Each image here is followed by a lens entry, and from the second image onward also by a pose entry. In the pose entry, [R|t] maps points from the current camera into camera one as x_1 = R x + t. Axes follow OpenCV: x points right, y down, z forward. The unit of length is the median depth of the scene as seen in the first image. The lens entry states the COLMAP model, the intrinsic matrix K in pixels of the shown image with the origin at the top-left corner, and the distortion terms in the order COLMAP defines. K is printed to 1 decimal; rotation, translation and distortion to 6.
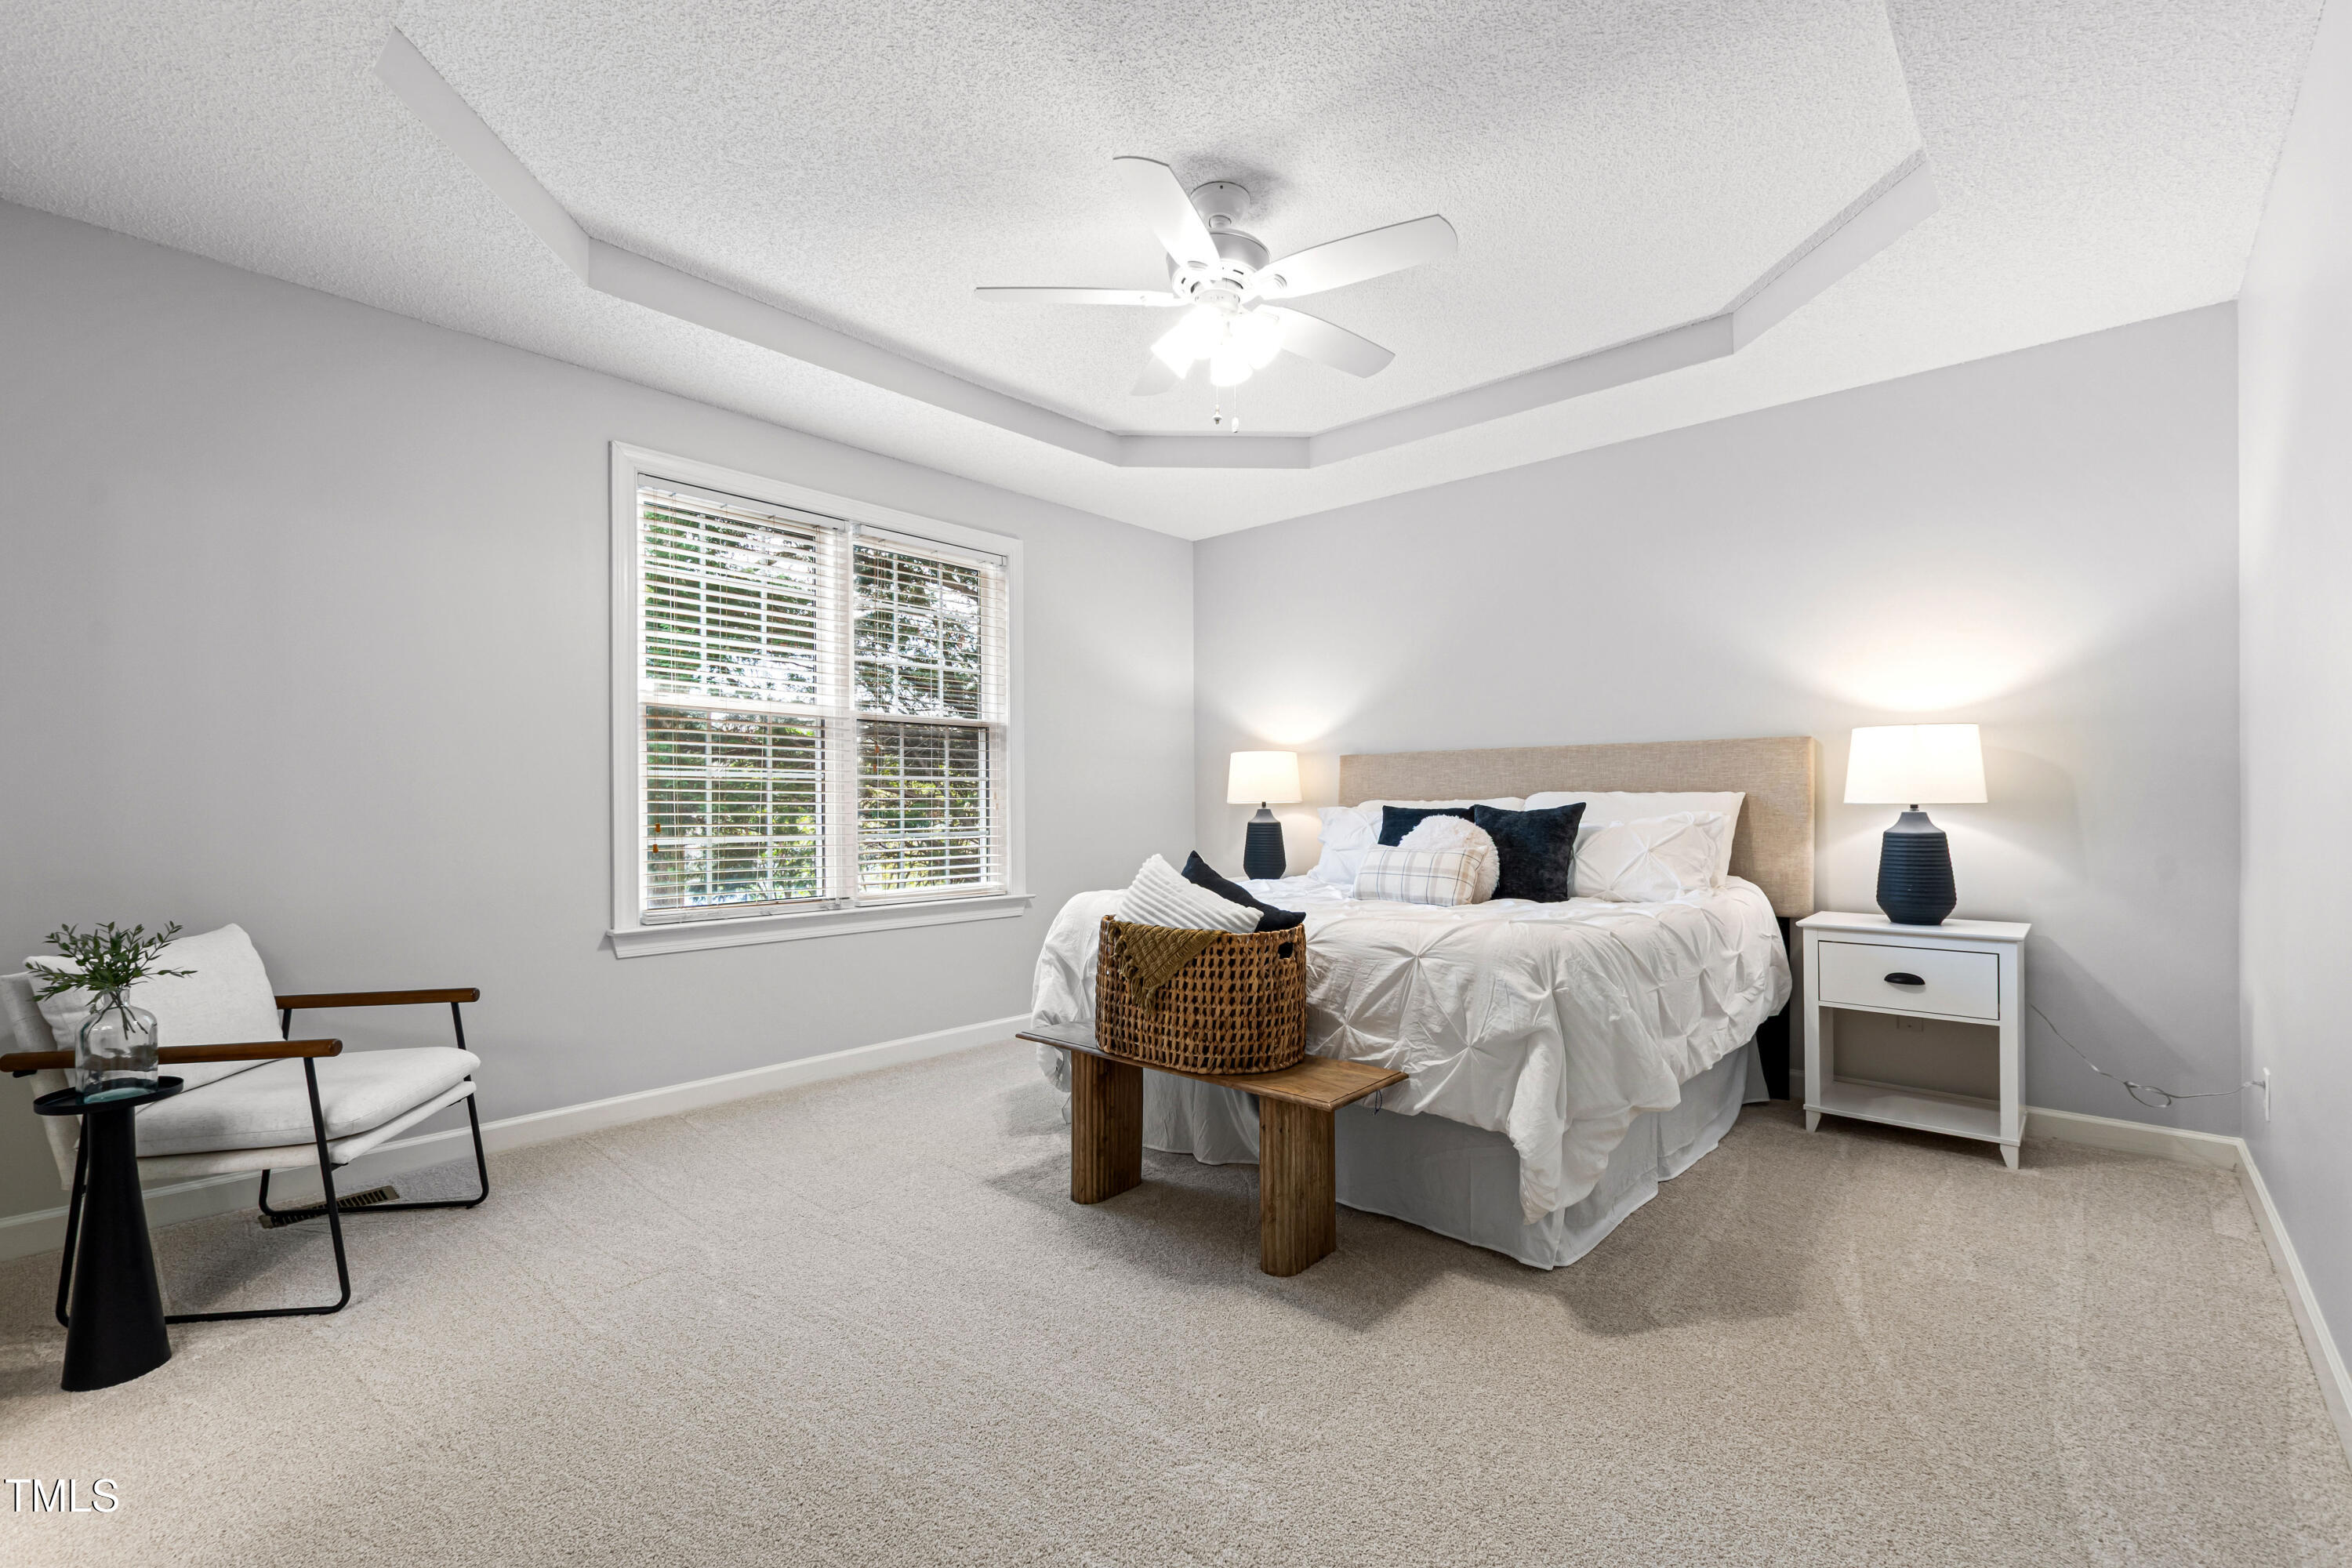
lens RADIAL K [[1018.6, 0, 1174.3], [0, 1018.6, 796.5], [0, 0, 1]] dist [0.002383, -0.000183]
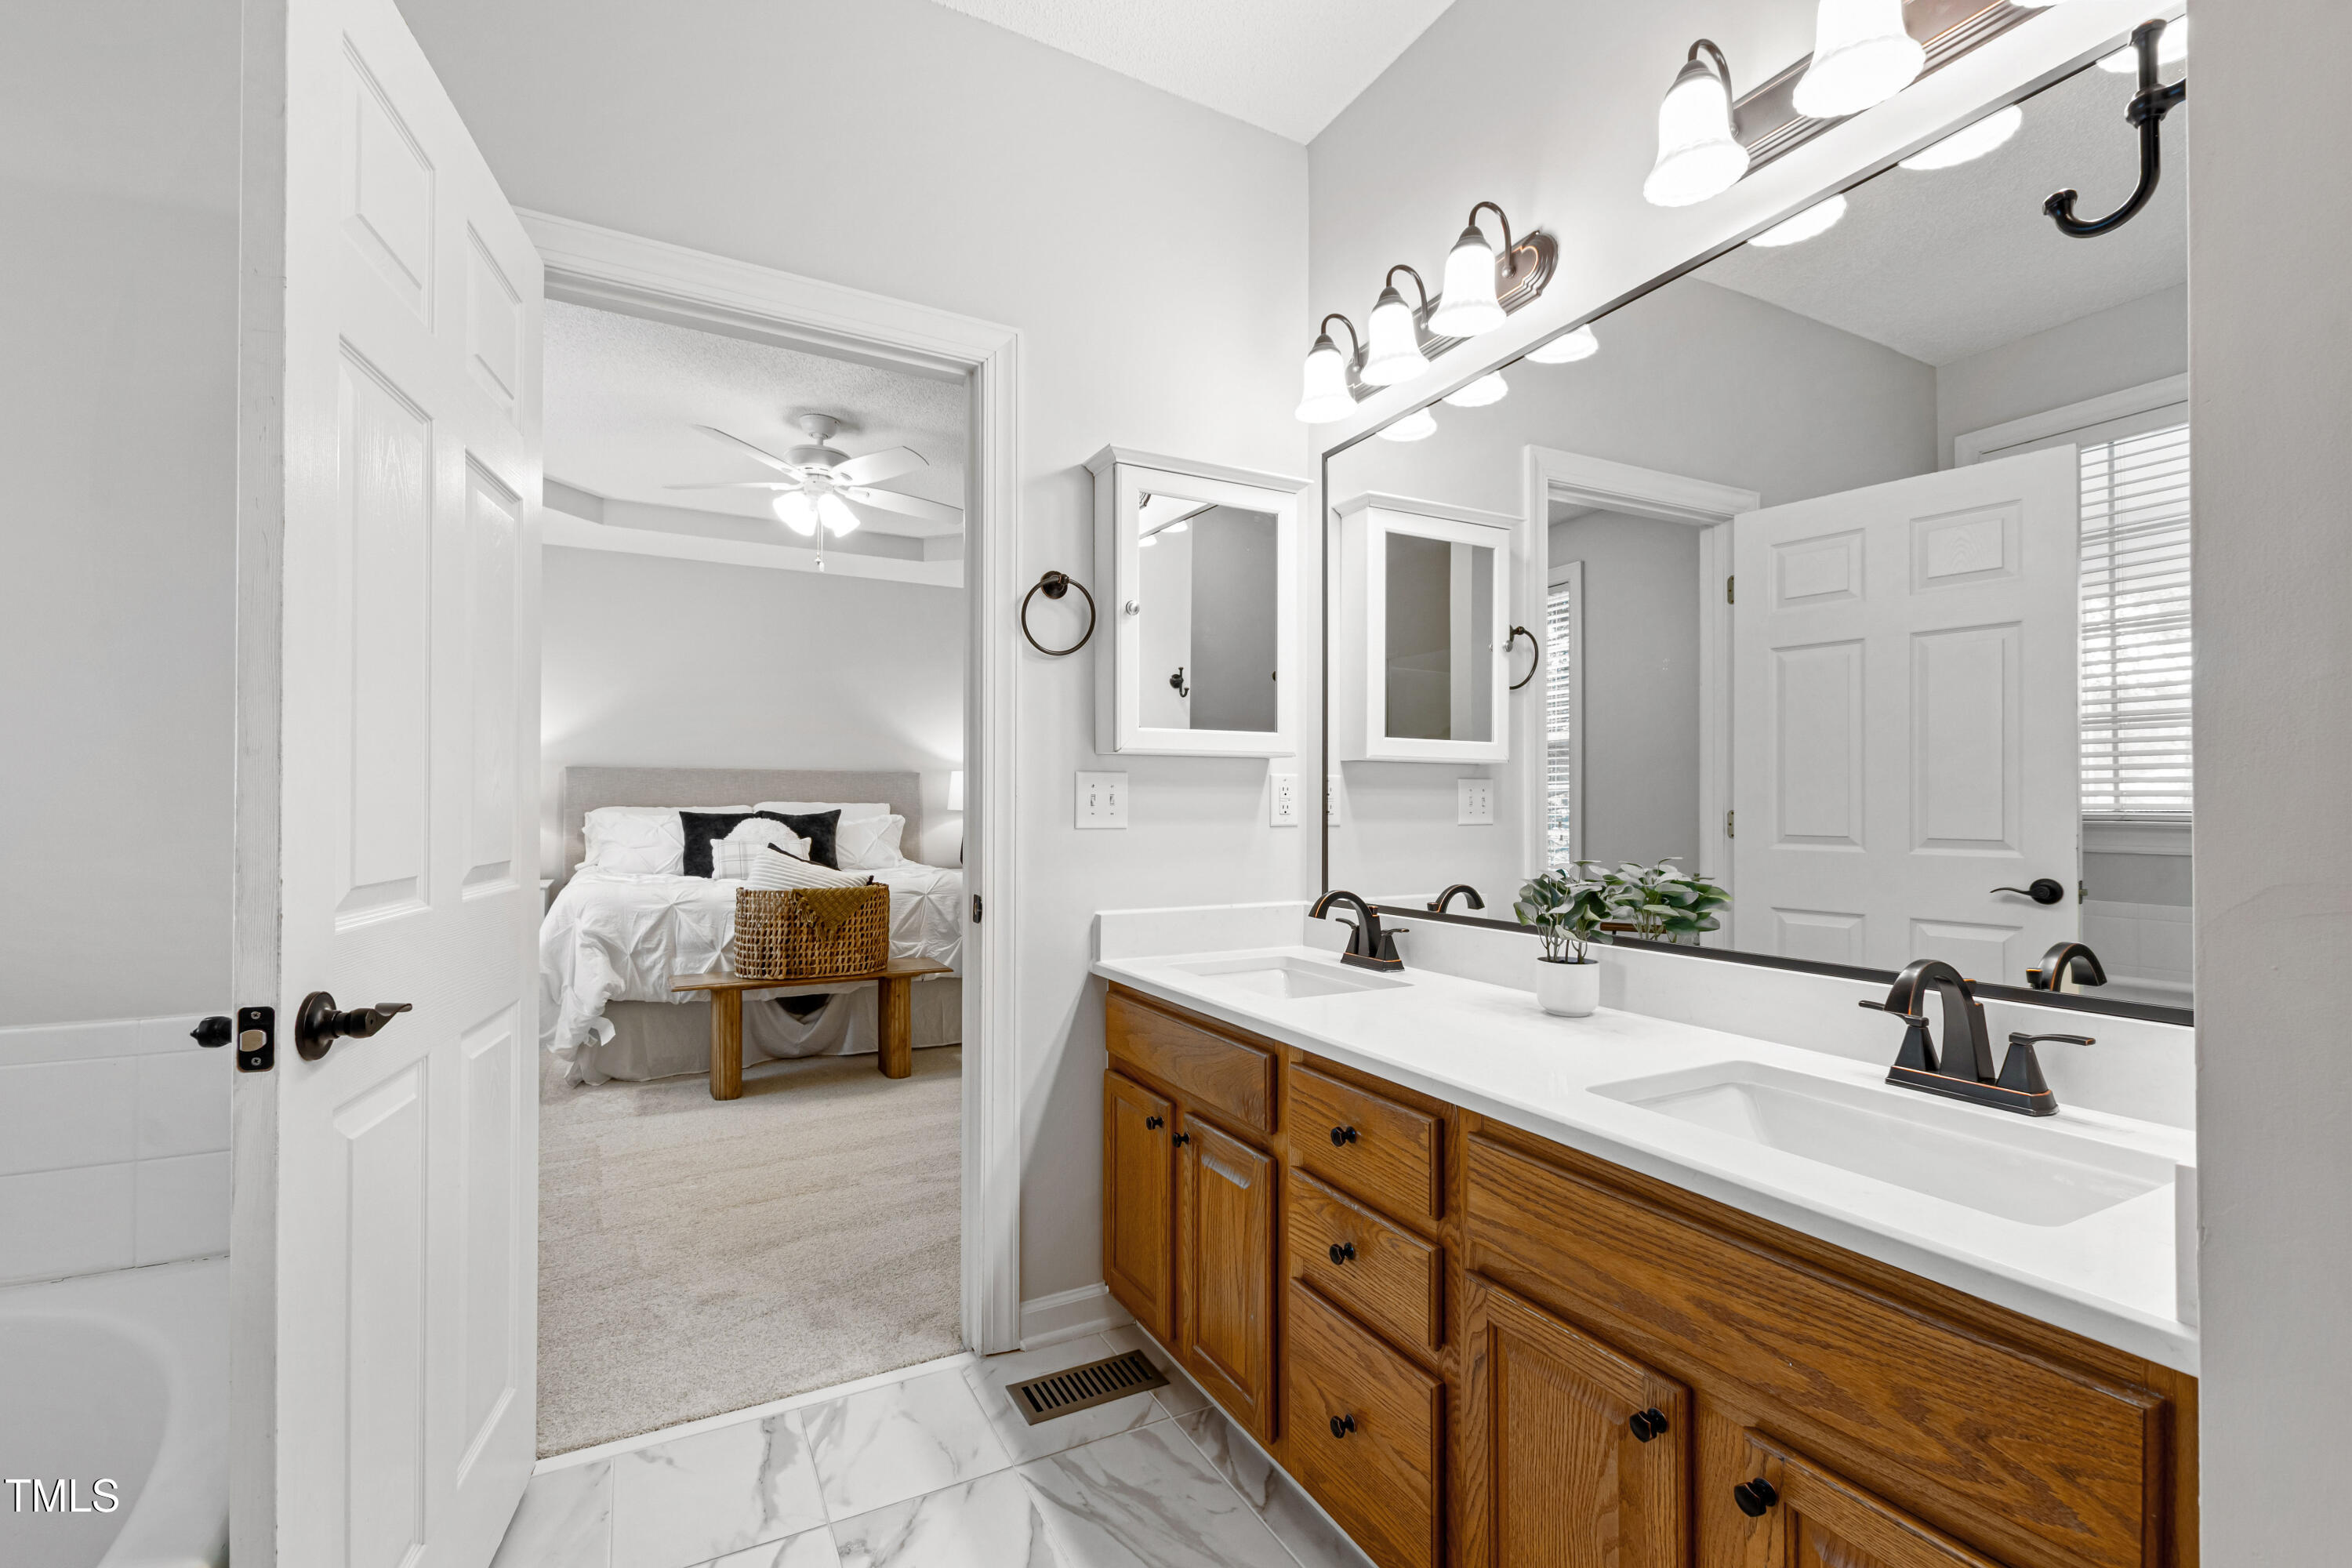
lens RADIAL K [[1018.6, 0, 1163.3], [0, 1018.6, 795.2], [0, 0, 1]] dist [0.002383, -0.000183]
pose [[0.336619, 0.014403, 0.941531, -1.009837], [-0.012224, 0.999866, -0.010925, -0.005577], [-0.941562, -0.007832, 0.336749, -0.015171]]
